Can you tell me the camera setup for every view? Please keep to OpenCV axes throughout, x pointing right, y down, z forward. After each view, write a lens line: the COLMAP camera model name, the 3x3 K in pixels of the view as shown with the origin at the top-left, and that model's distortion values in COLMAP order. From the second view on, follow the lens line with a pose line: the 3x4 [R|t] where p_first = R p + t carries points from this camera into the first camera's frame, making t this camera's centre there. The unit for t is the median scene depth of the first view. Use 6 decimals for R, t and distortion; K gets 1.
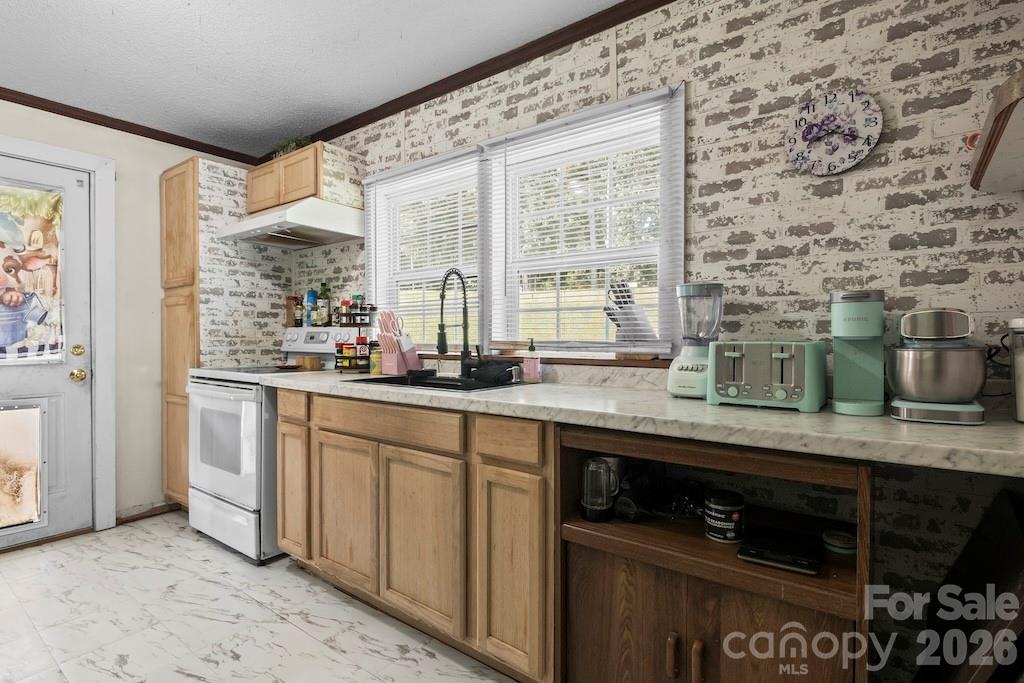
lens RADIAL K [[507.1, 0, 518.3], [0, 507.1, 342.0], [0, 0, 1]] dist [-0.004131, -0.002296]
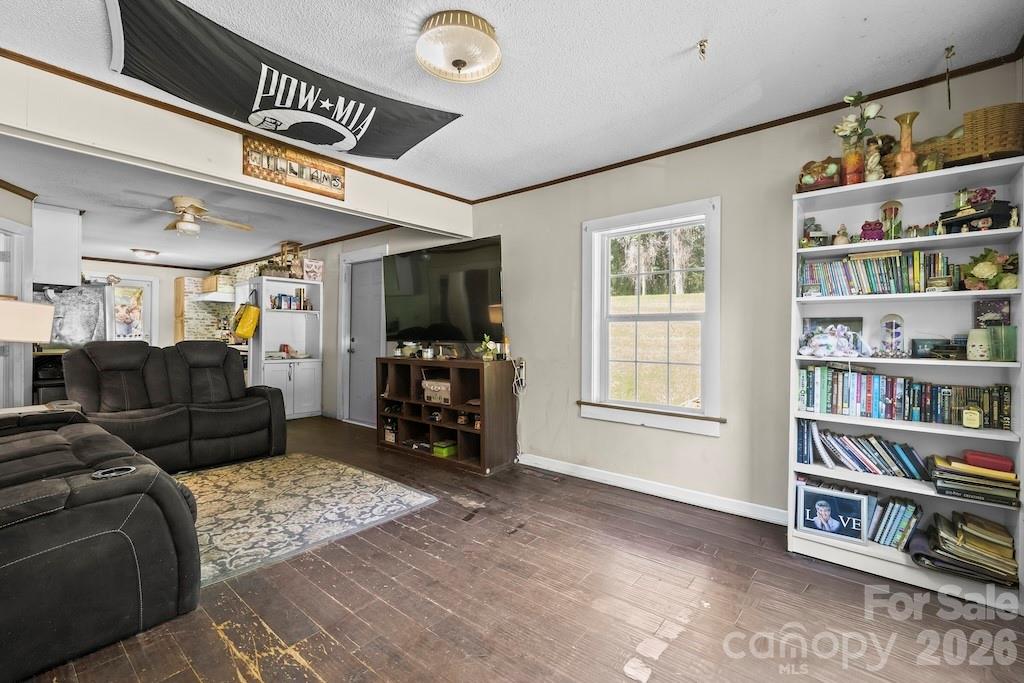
lens RADIAL K [[443.3, 0, 507.9], [0, 443.3, 338.0], [0, 0, 1]] dist [0.006013, 0.000102]
pose [[0.998115, 0.009857, -0.060576, 1.760893], [-0.010823, 0.999819, -0.015637, 0.047815], [0.060411, 0.016263, 0.998041, -1.864292]]
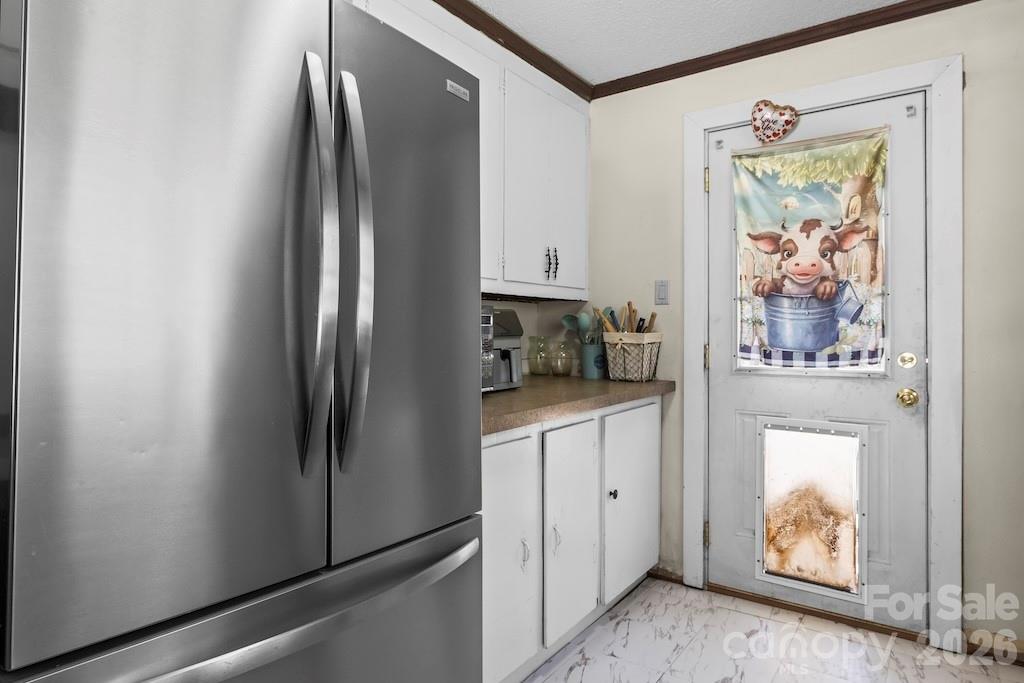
lens RADIAL K [[614.9, 0, 501.4], [0, 614.9, 323.7], [0, 0, 1]] dist [-0.003916, 0.000360]
pose [[0.008600, -0.016209, -0.999832, -0.066411], [-0.015027, 0.999754, -0.016337, -0.011827], [0.999850, 0.015165, 0.008354, 0.490349]]
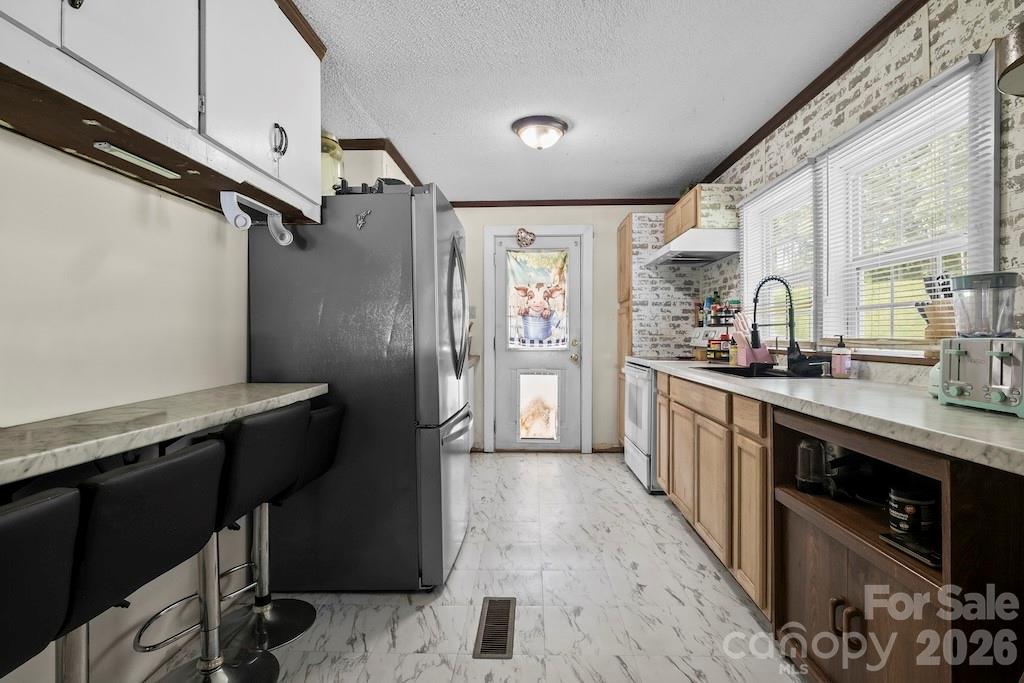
lens RADIAL K [[507.1, 0, 517.0], [0, 507.1, 336.1], [0, 0, 1]] dist [-0.004131, -0.002296]
pose [[0.566461, 0.001005, -0.824088, 0.445640], [-0.008785, 0.999950, -0.004819, 0.004092], [0.824041, 0.009970, 0.566442, -0.125218]]
